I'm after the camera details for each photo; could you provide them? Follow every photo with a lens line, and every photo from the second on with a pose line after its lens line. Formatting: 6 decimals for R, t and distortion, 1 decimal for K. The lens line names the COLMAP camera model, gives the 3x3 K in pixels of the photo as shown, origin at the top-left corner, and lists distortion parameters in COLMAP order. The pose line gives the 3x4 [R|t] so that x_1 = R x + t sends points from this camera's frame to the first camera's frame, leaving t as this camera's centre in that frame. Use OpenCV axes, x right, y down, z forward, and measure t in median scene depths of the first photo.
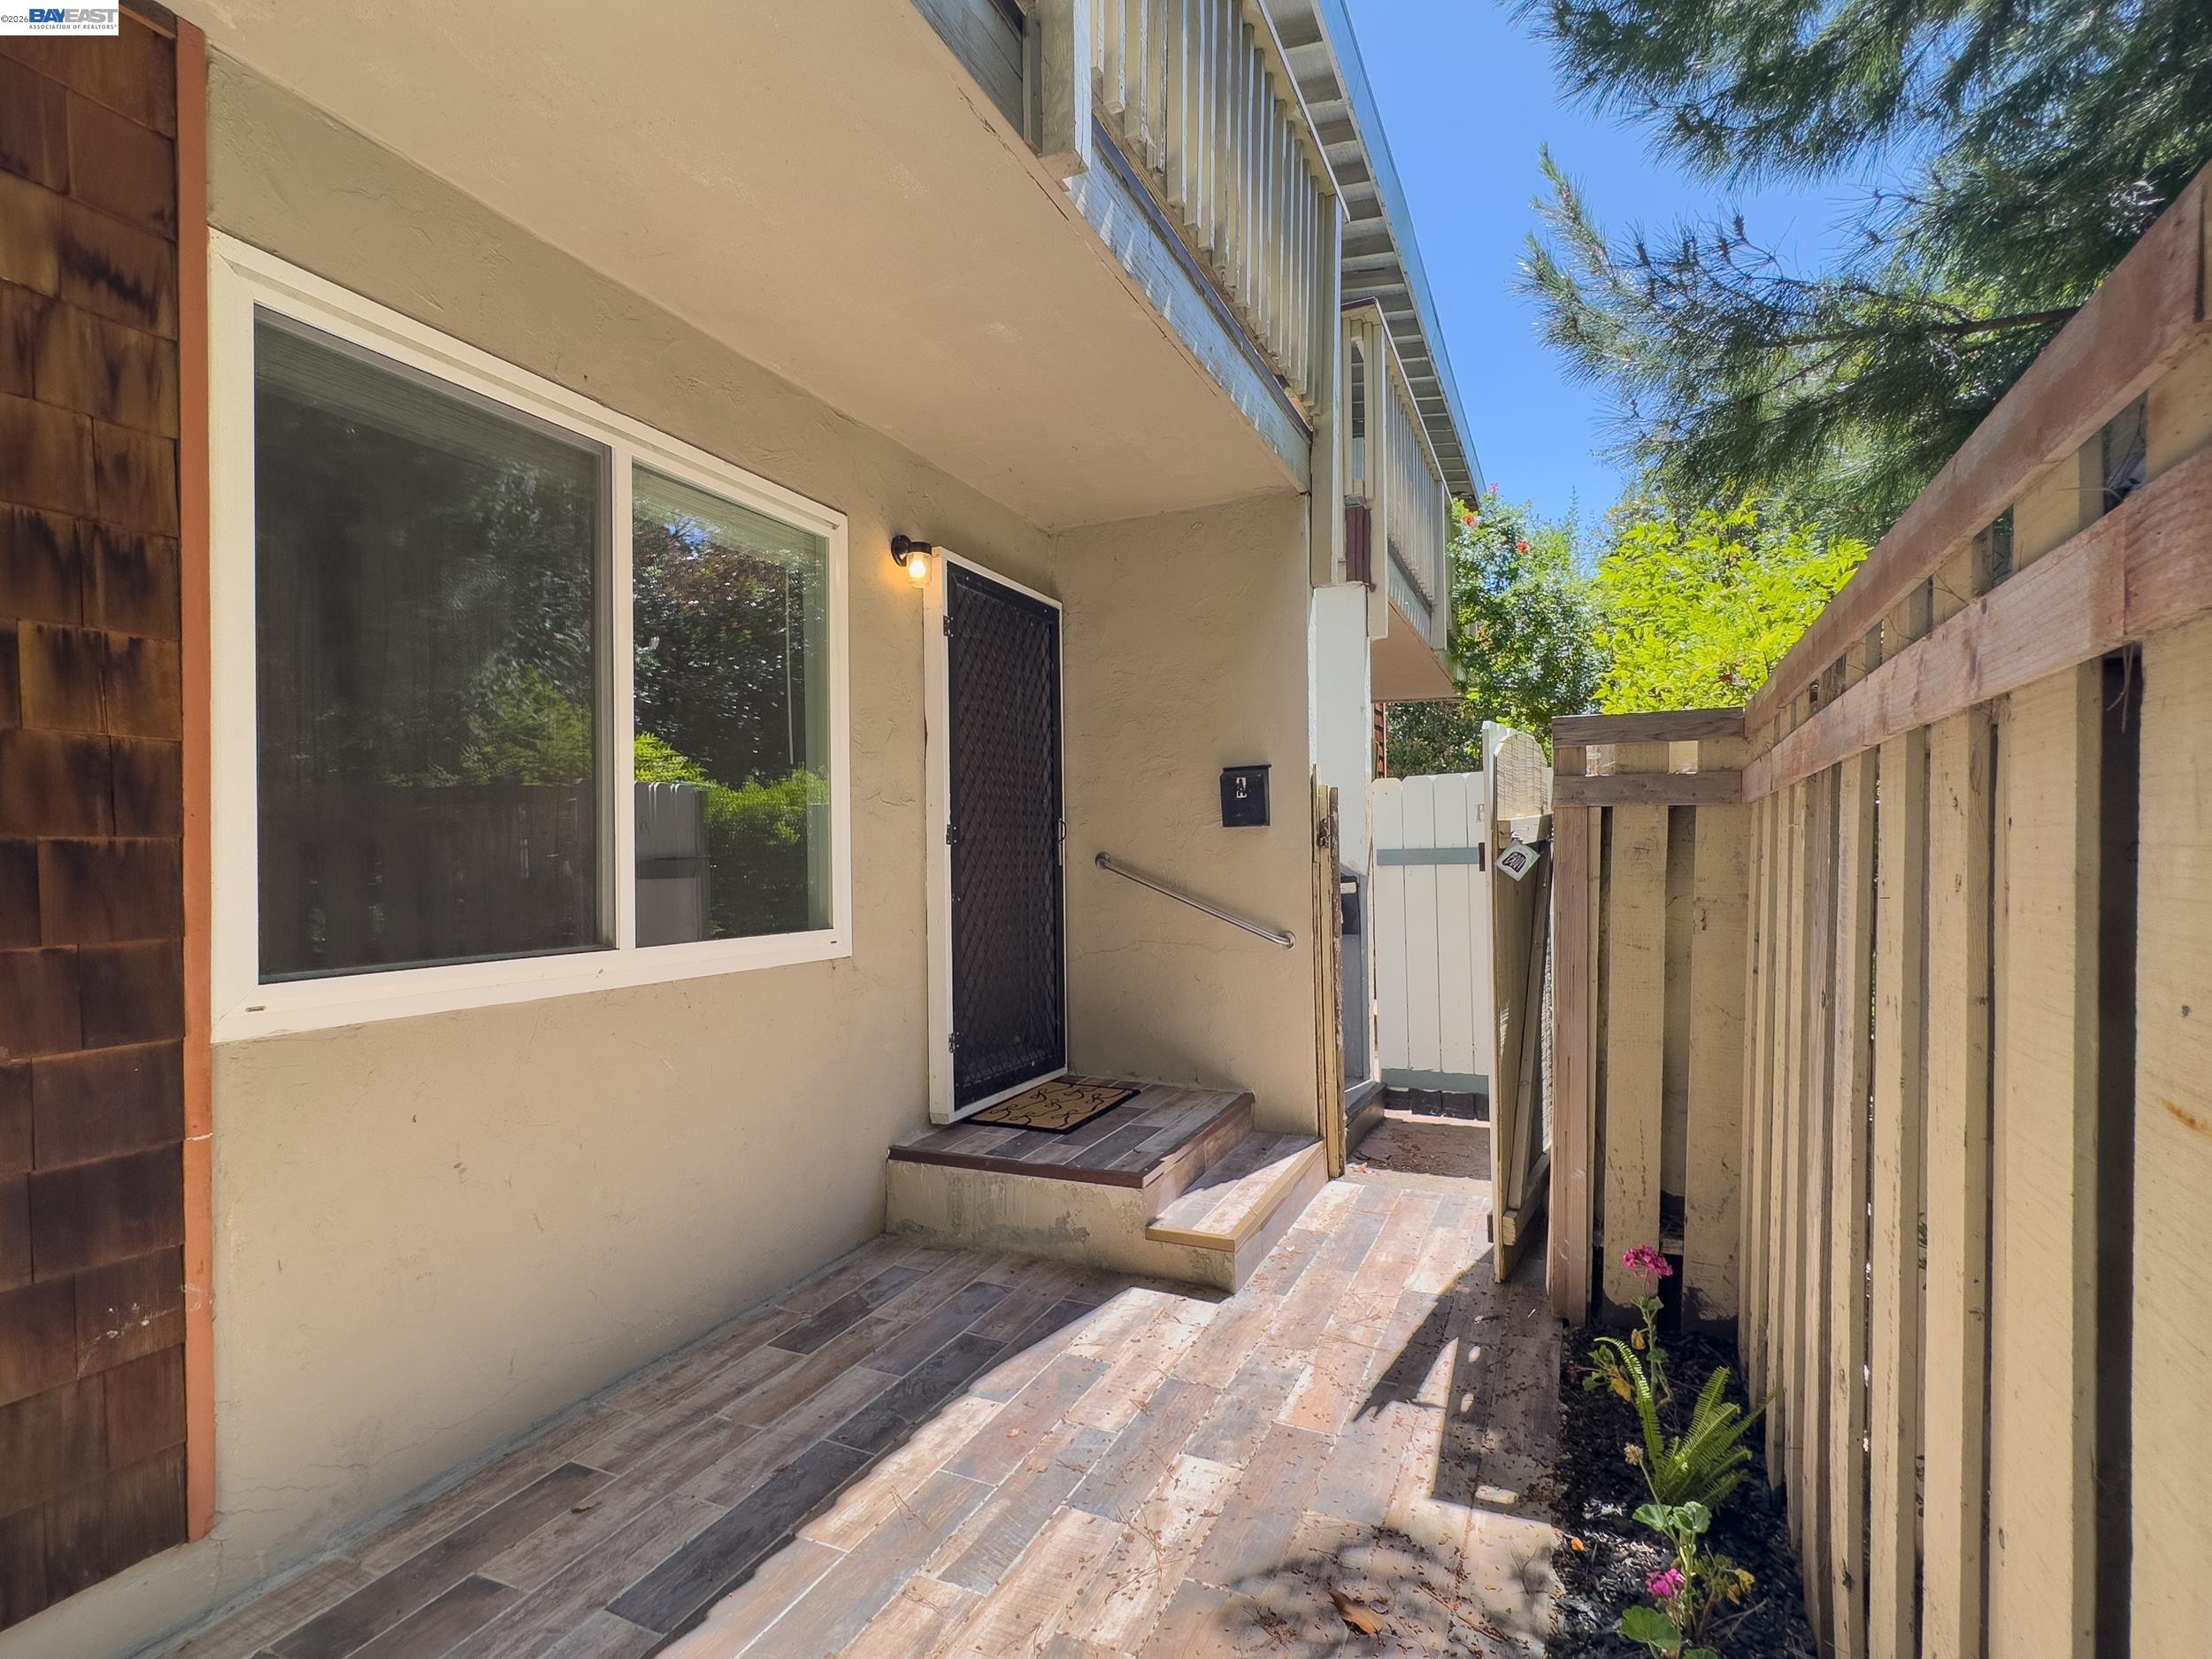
lens RADIAL K [[1051.6, 0, 1112.3], [0, 1051.6, 852.6], [0, 0, 1]] dist [0.002258, 0.000649]
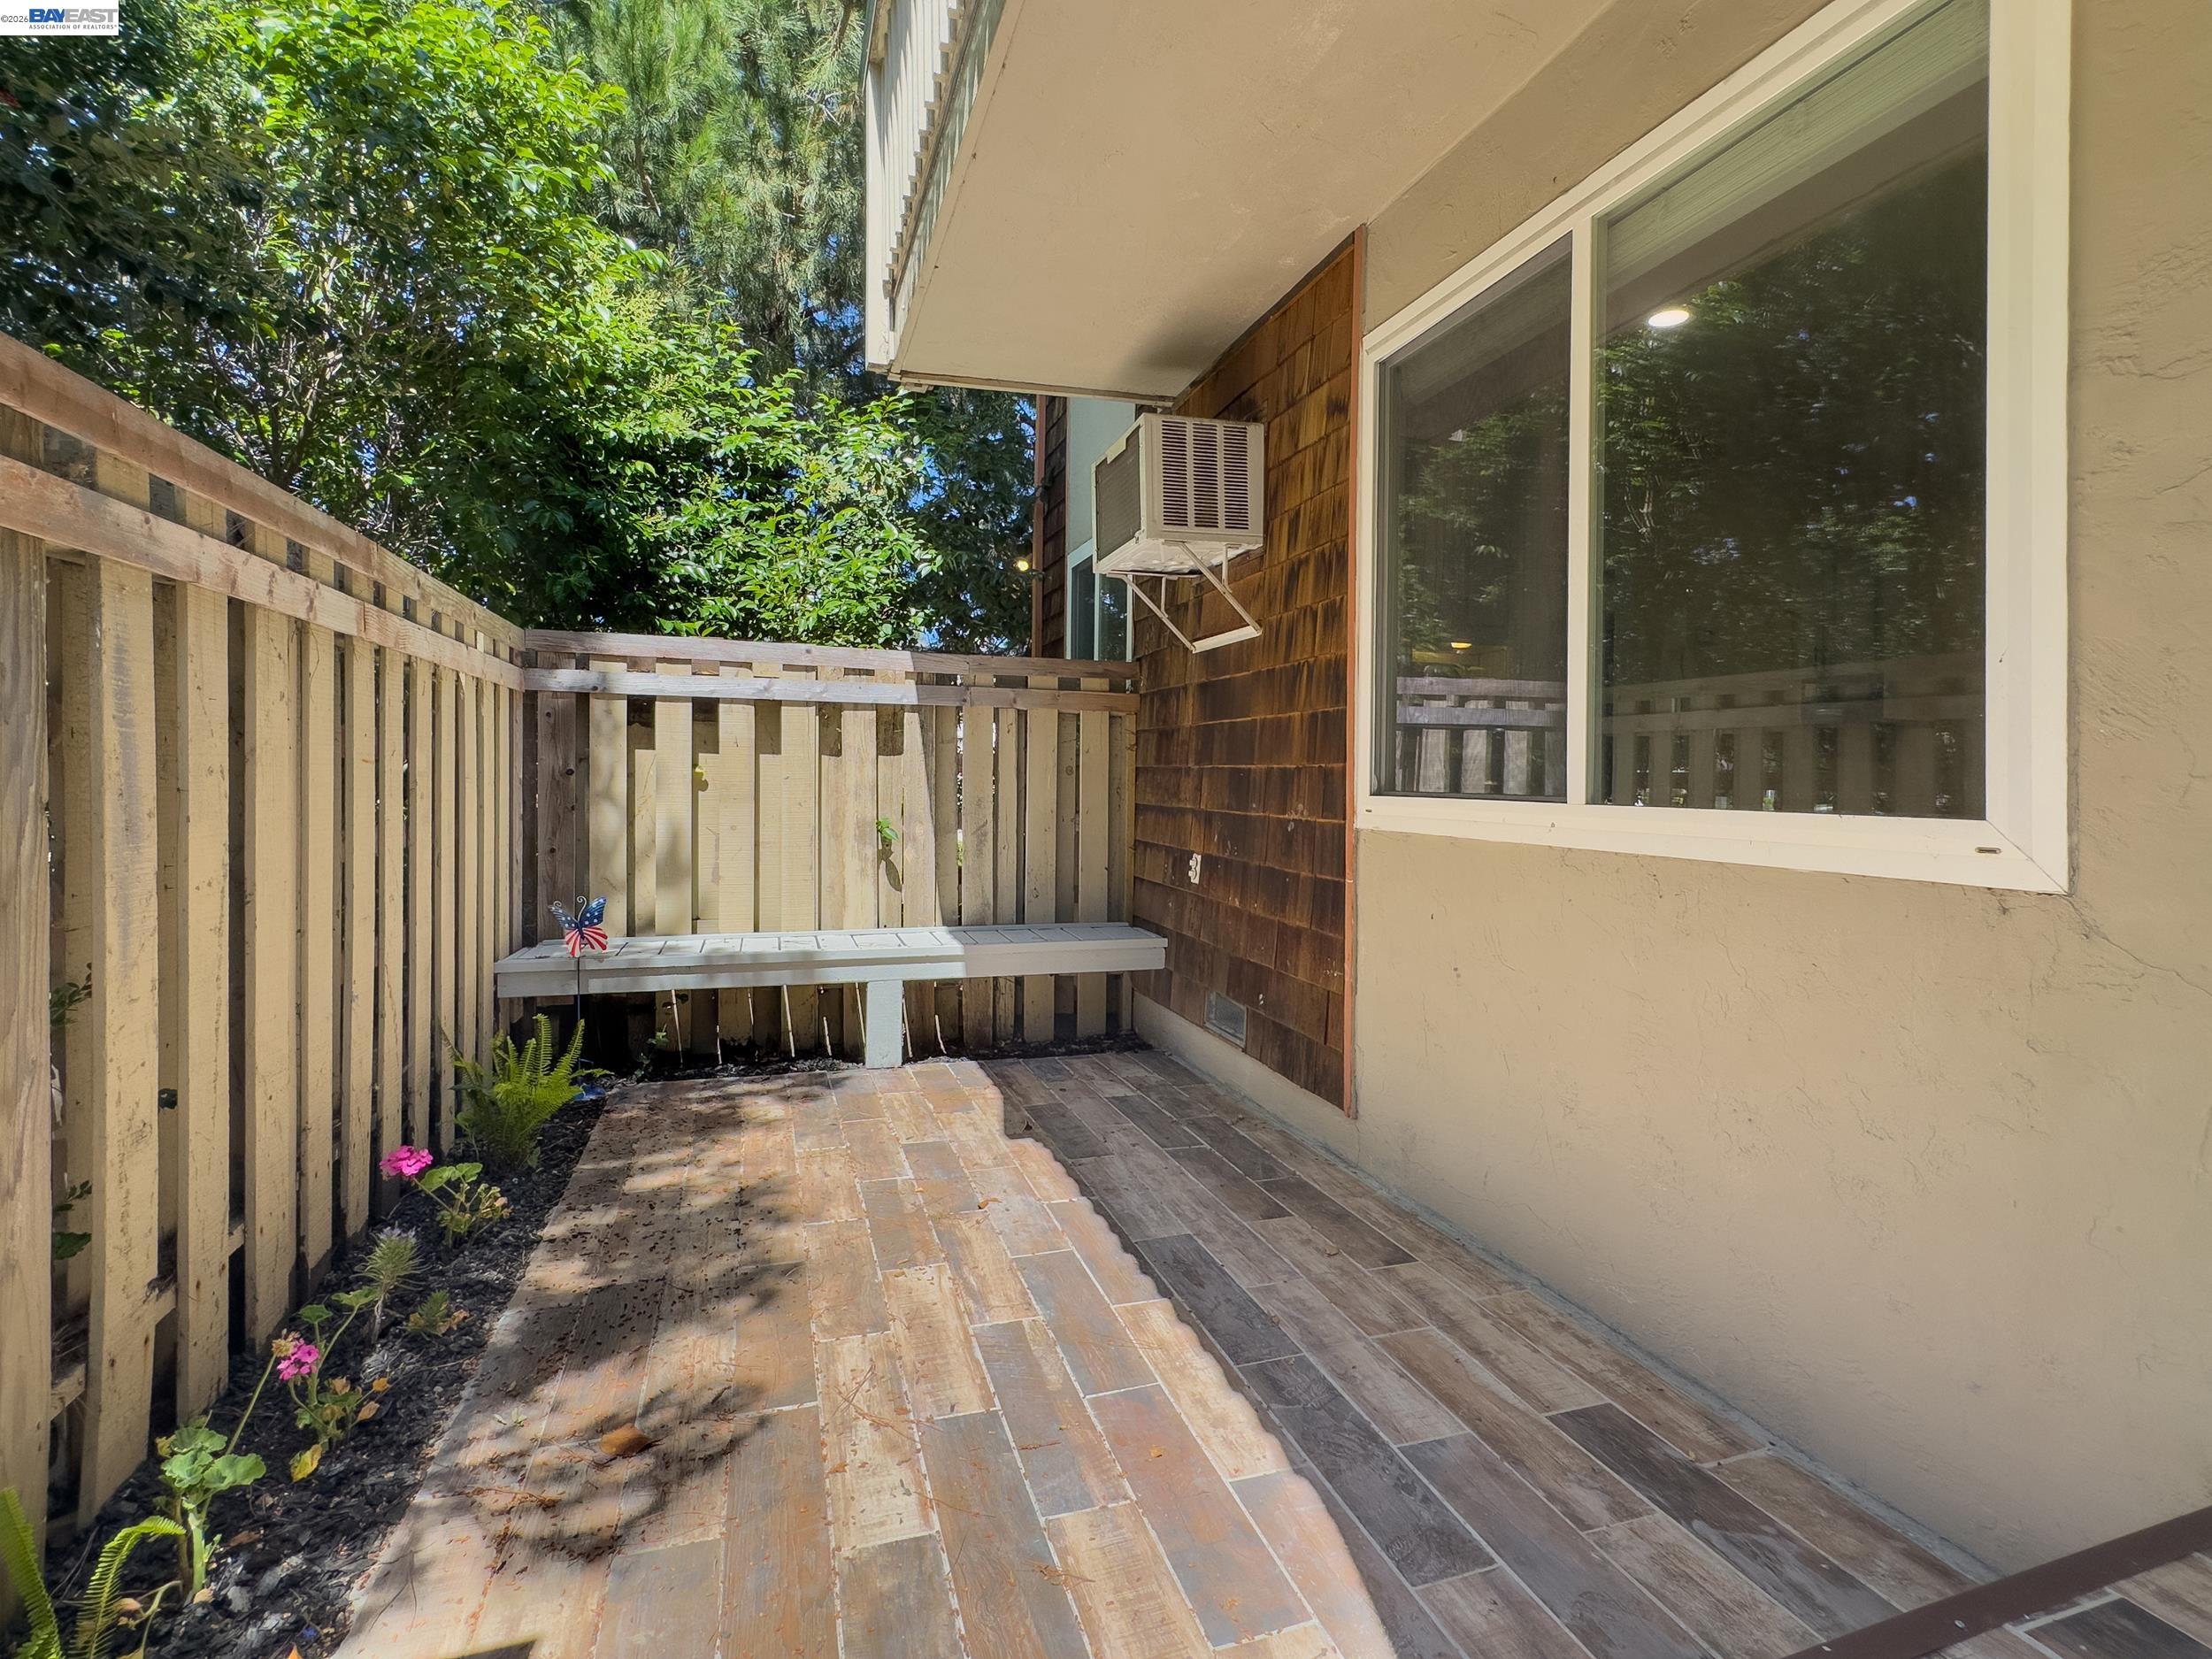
lens RADIAL K [[1051.6, 0, 1138.6], [0, 1051.6, 765.1], [0, 0, 1]] dist [0.002258, 0.000649]
pose [[-0.715180, -0.007791, -0.698897, 0.482878], [-0.001614, 0.999954, -0.009495, 0.085512], [0.698939, -0.005663, -0.715159, 1.689841]]
